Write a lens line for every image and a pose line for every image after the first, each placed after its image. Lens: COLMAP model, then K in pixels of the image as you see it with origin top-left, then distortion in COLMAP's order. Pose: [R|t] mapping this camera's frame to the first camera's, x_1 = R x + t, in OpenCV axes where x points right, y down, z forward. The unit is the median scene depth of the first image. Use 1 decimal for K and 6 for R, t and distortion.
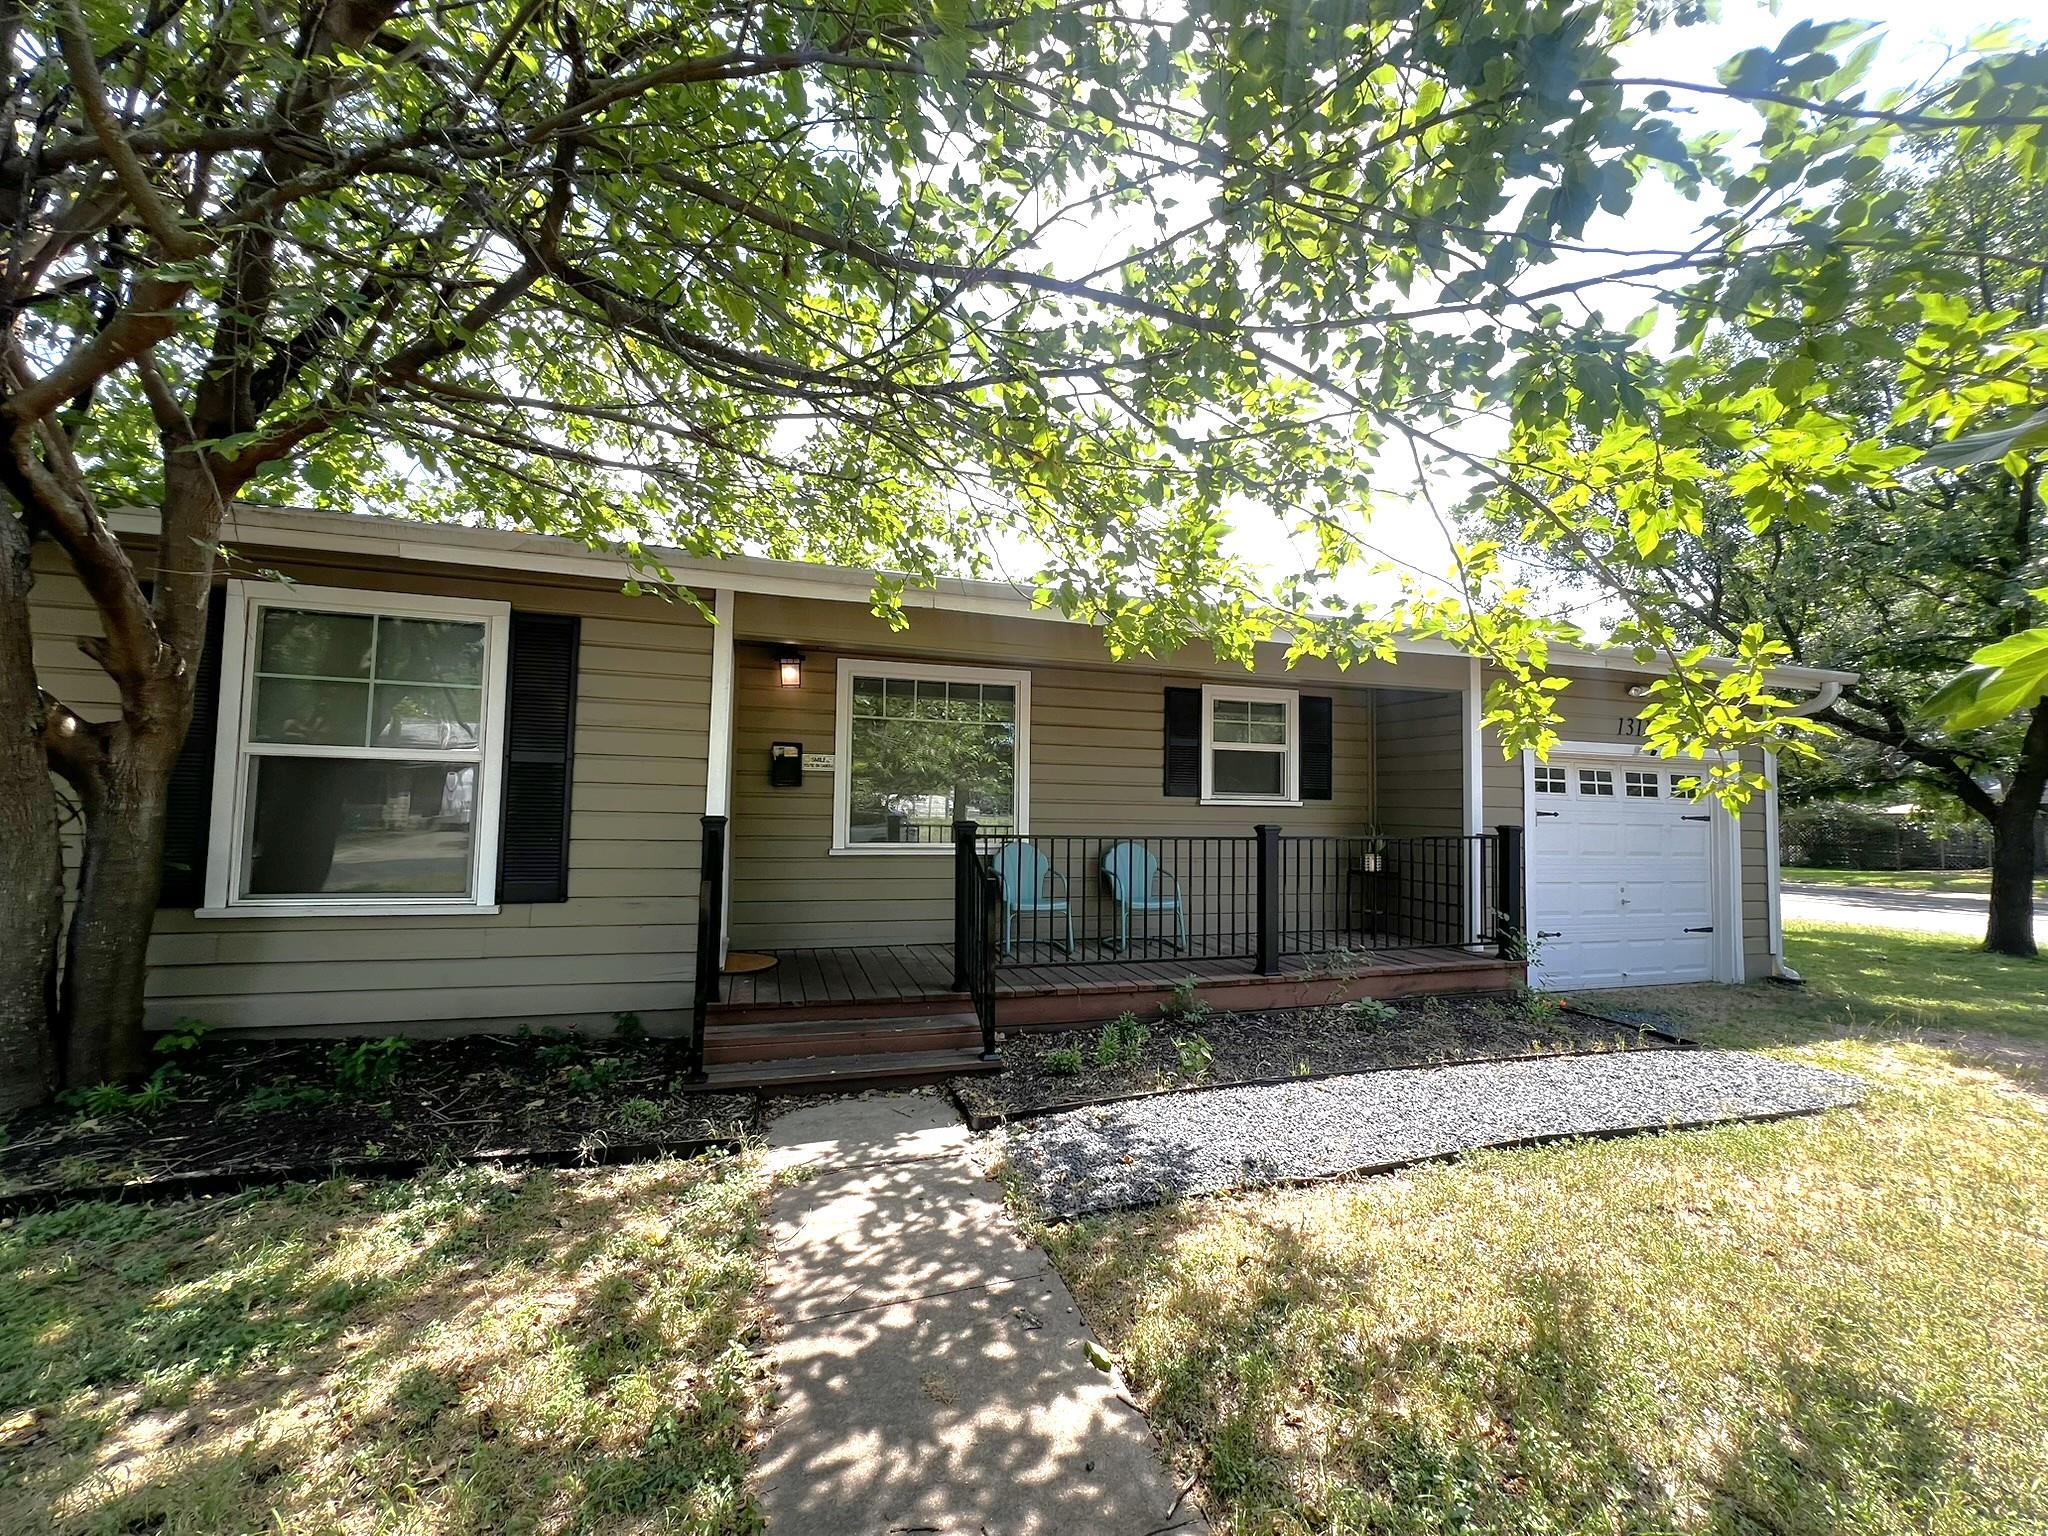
lens RADIAL K [[823.0, 0, 1020.9], [0, 823.0, 763.5], [0, 0, 1]] dist [-0.001708, 0.000016]
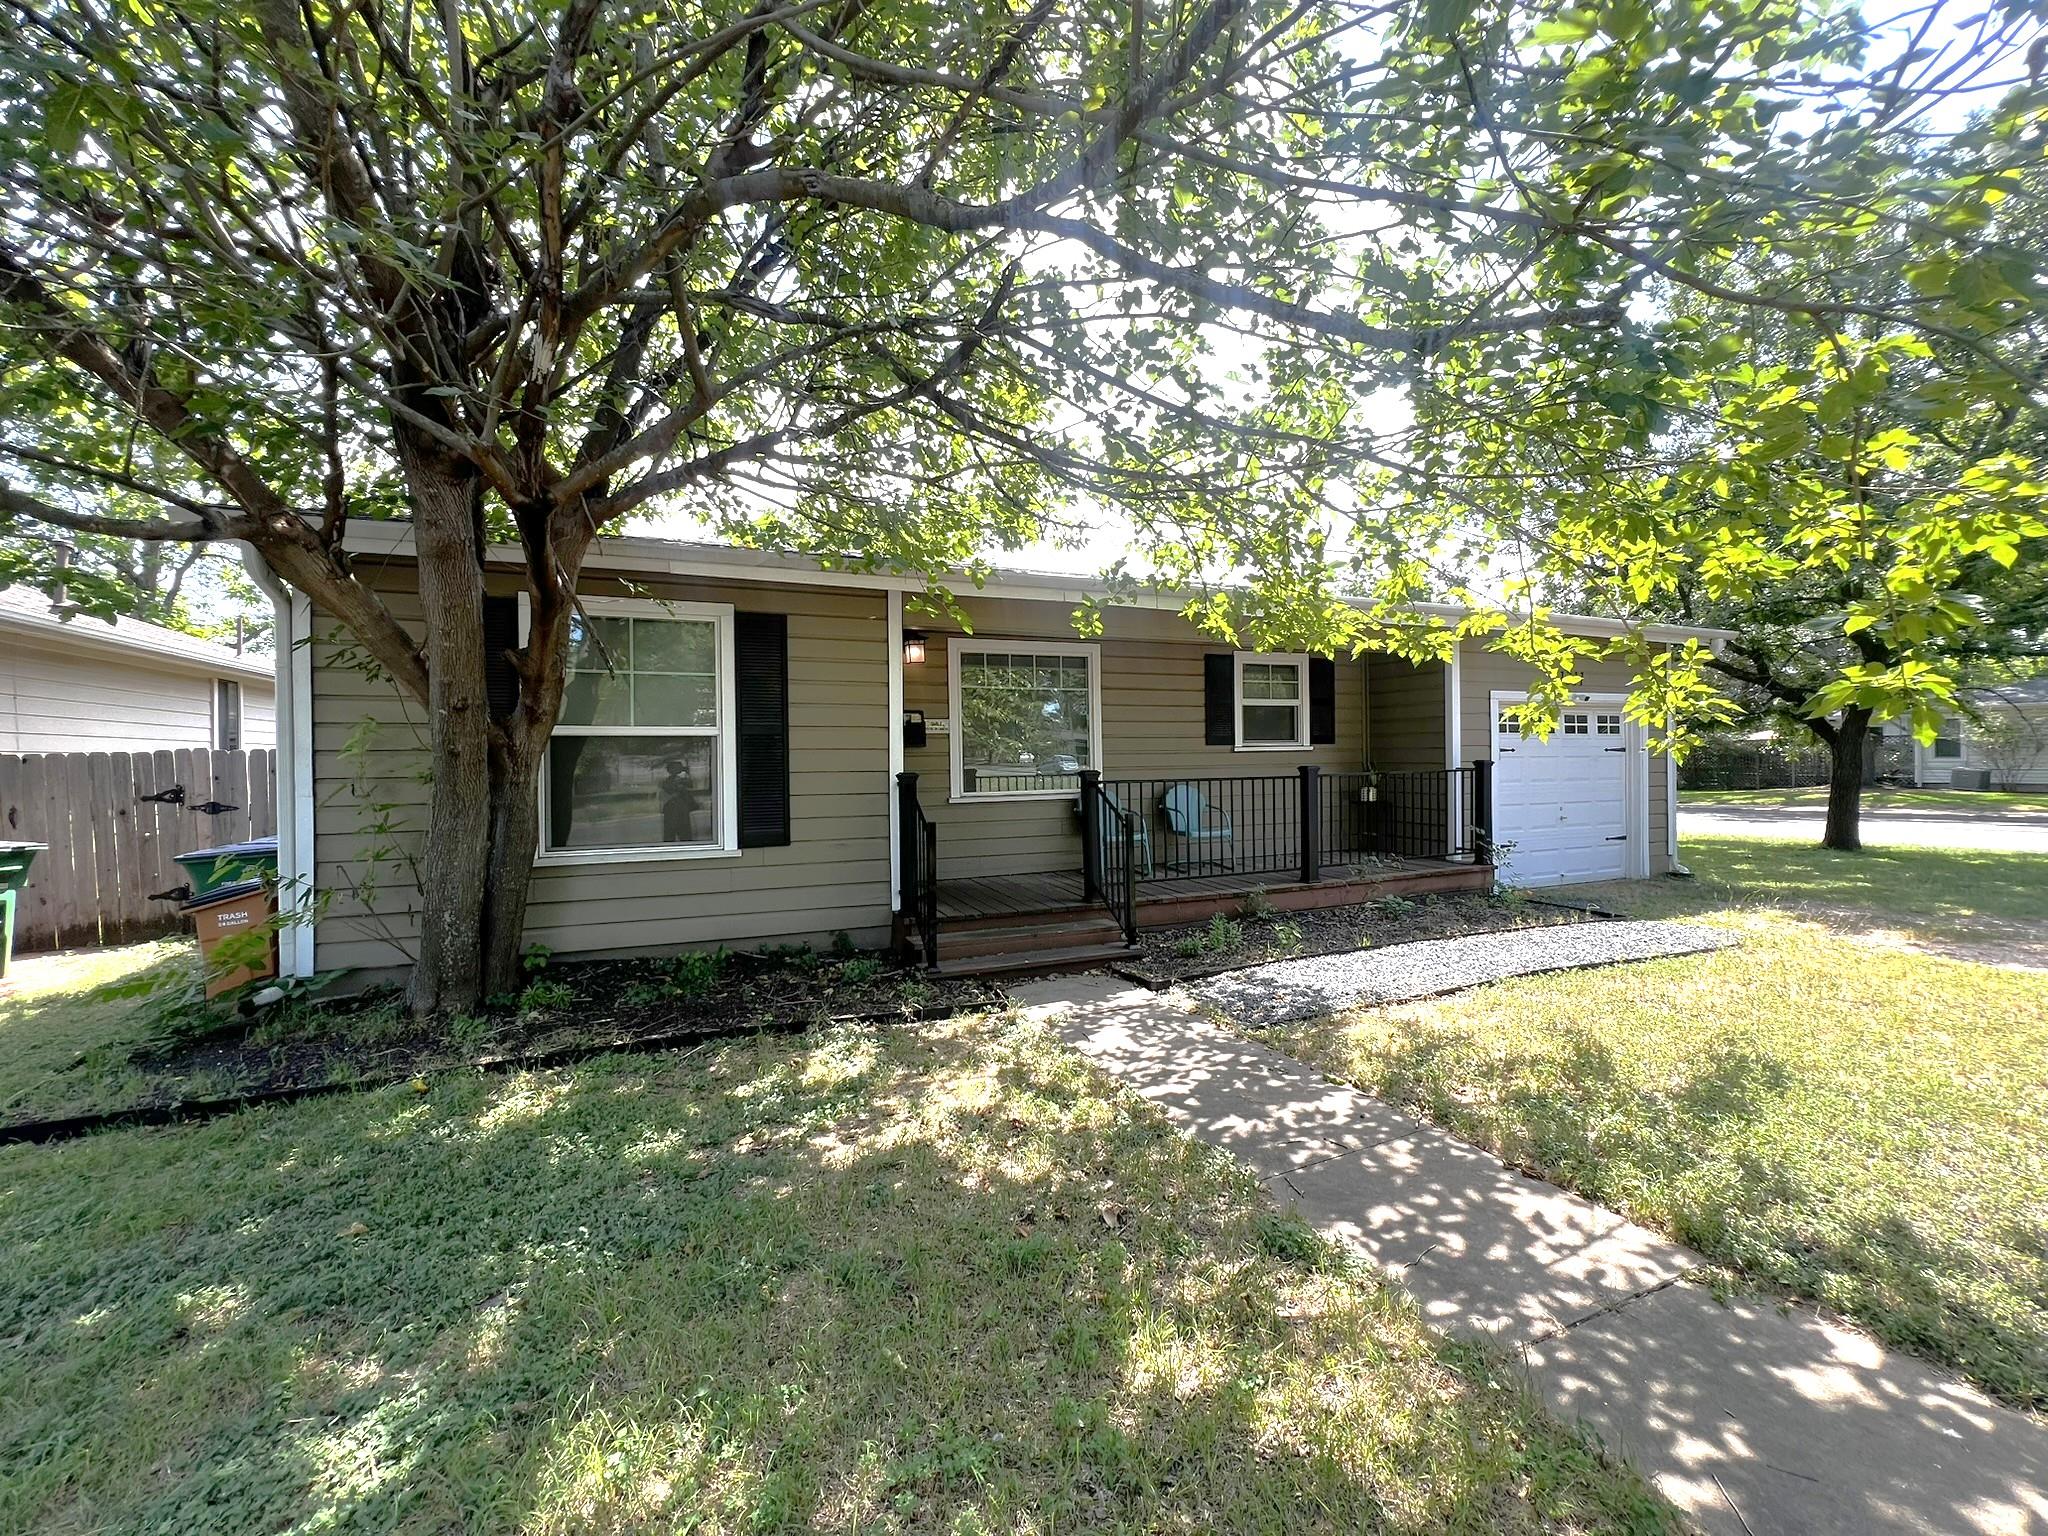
lens RADIAL K [[823.0, 0, 1020.9], [0, 823.0, 763.5], [0, 0, 1]] dist [-0.001708, 0.000016]
pose [[0.995637, -0.032398, 0.087507, -0.358959], [0.027049, 0.997732, 0.061634, -0.026877], [-0.089305, -0.058998, 0.994255, -0.311784]]
